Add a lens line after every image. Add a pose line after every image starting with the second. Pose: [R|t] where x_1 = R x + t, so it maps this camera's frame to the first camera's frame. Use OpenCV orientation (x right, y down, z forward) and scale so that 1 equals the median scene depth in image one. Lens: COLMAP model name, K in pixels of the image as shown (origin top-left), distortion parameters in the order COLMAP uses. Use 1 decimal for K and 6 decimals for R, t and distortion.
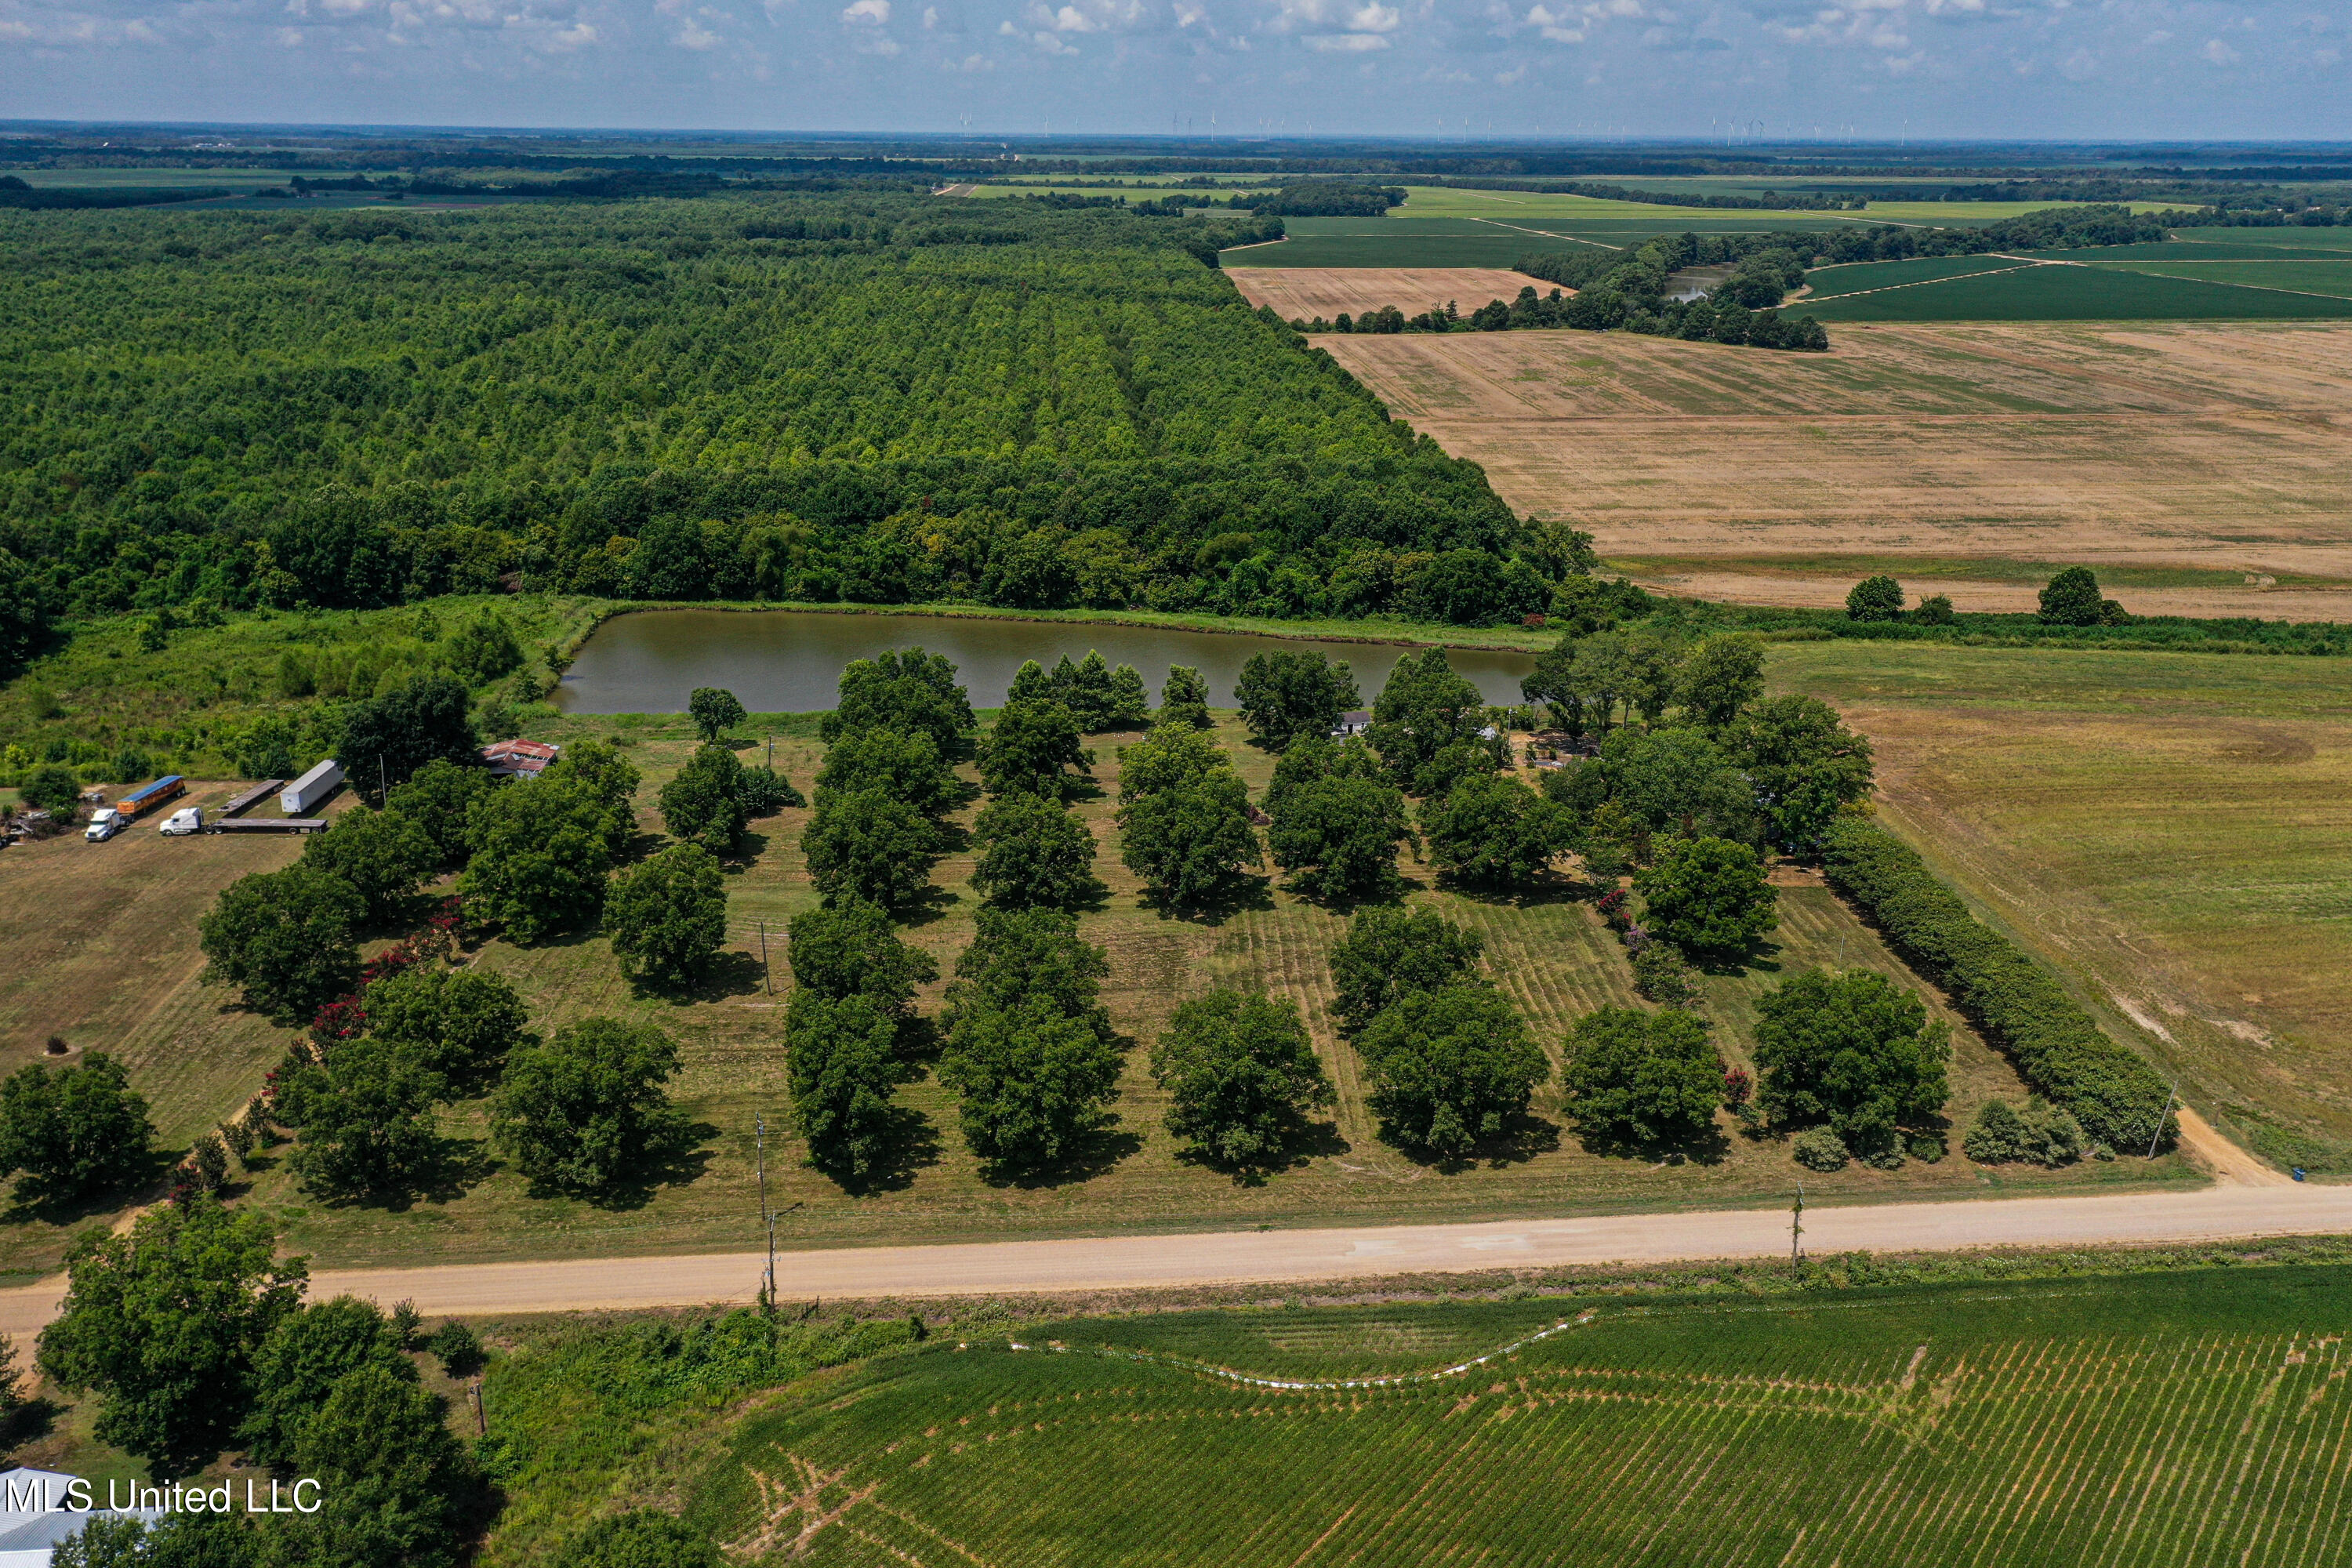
lens RADIAL K [[1884.9, 0, 1171.6], [0, 1884.9, 790.7], [0, 0, 1]] dist [0.019154, 0.004088]
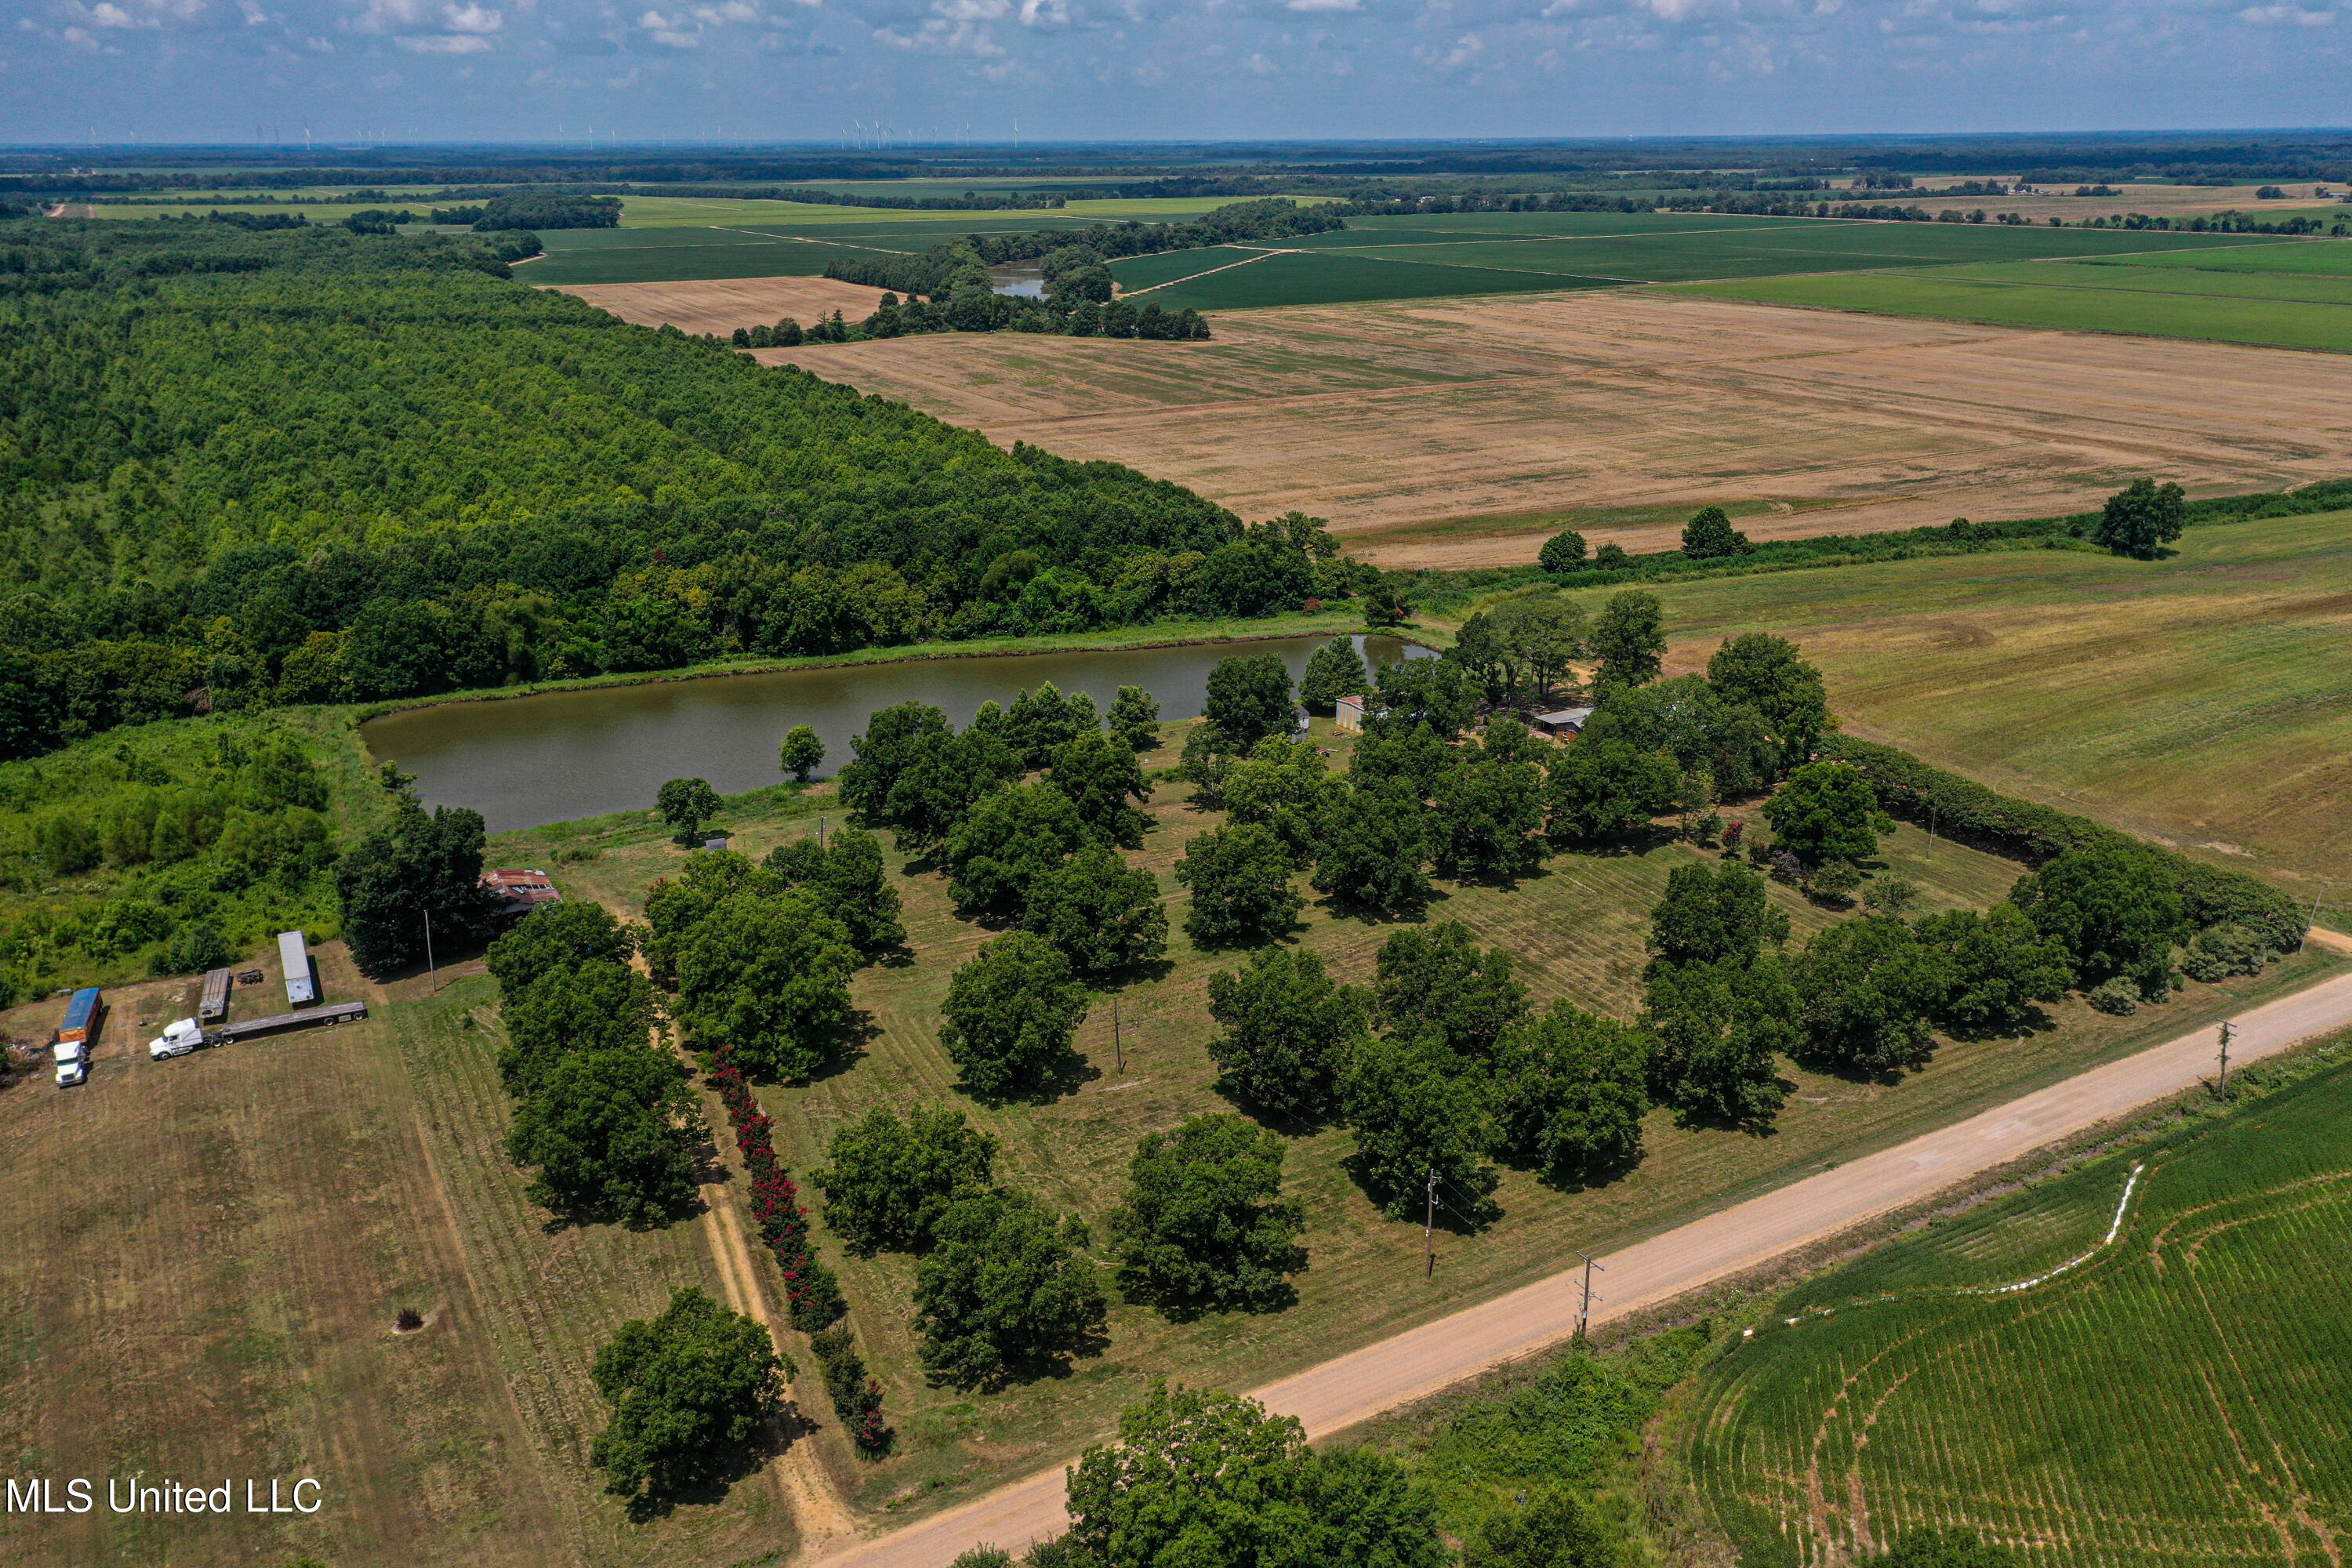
lens RADIAL K [[1884.9, 0, 1194.4], [0, 1884.9, 780.4], [0, 0, 1]] dist [0.019154, 0.004088]
pose [[0.902237, -0.152348, 0.403433, -0.296349], [0.155142, 0.987551, 0.025969, -0.030158], [-0.402367, 0.039160, 0.914640, 0.067137]]
